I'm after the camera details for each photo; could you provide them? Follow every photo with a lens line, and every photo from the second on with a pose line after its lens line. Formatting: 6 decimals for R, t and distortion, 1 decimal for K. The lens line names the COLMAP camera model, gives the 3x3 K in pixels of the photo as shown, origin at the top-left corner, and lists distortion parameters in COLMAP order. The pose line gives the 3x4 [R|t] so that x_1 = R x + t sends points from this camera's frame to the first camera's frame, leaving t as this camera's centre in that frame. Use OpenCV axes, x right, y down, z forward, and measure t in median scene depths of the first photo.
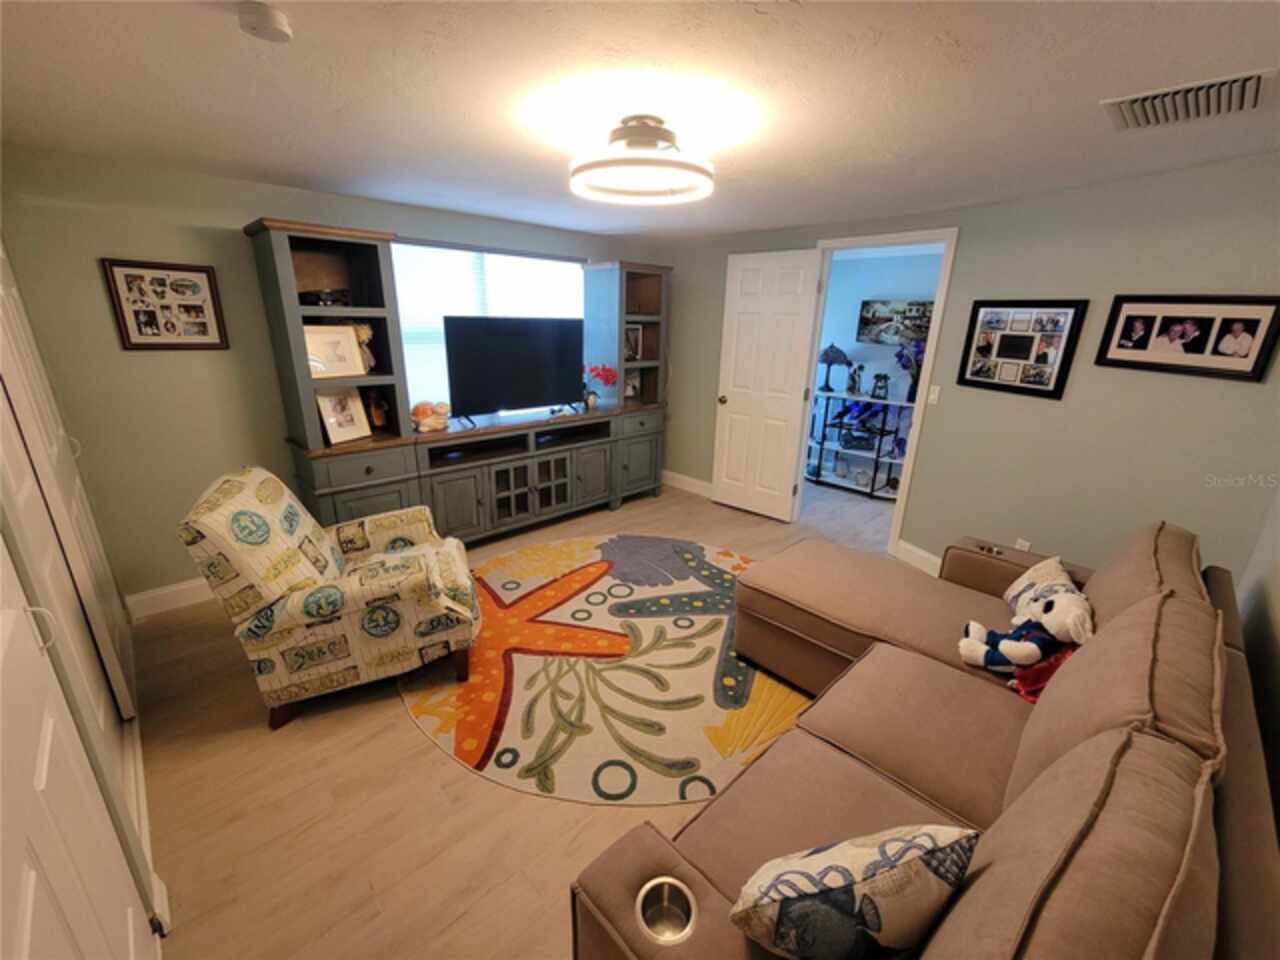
lens RADIAL K [[521.1, 0, 635.4], [0, 521.1, 487.7], [0, 0, 1]] dist [0.005734, -0.003762]
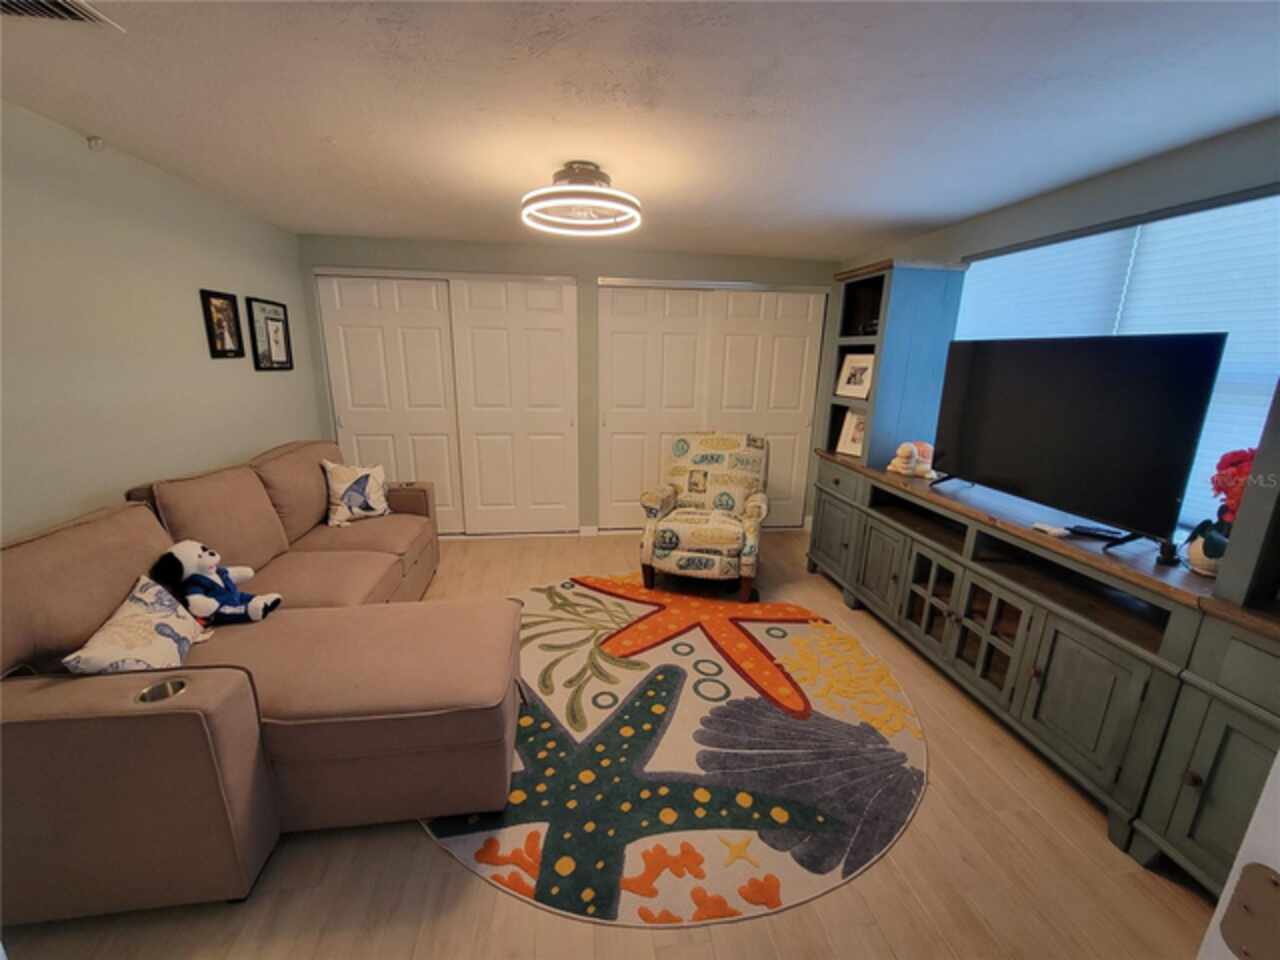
lens RADIAL K [[521.1, 0, 635.1], [0, 521.1, 483.4], [0, 0, 1]] dist [0.005734, -0.003762]
pose [[-0.592557, 0.161228, -0.789229, 0.582236], [-0.280463, 0.877168, 0.389766, -0.324091], [0.755127, 0.452308, -0.474553, 1.141812]]
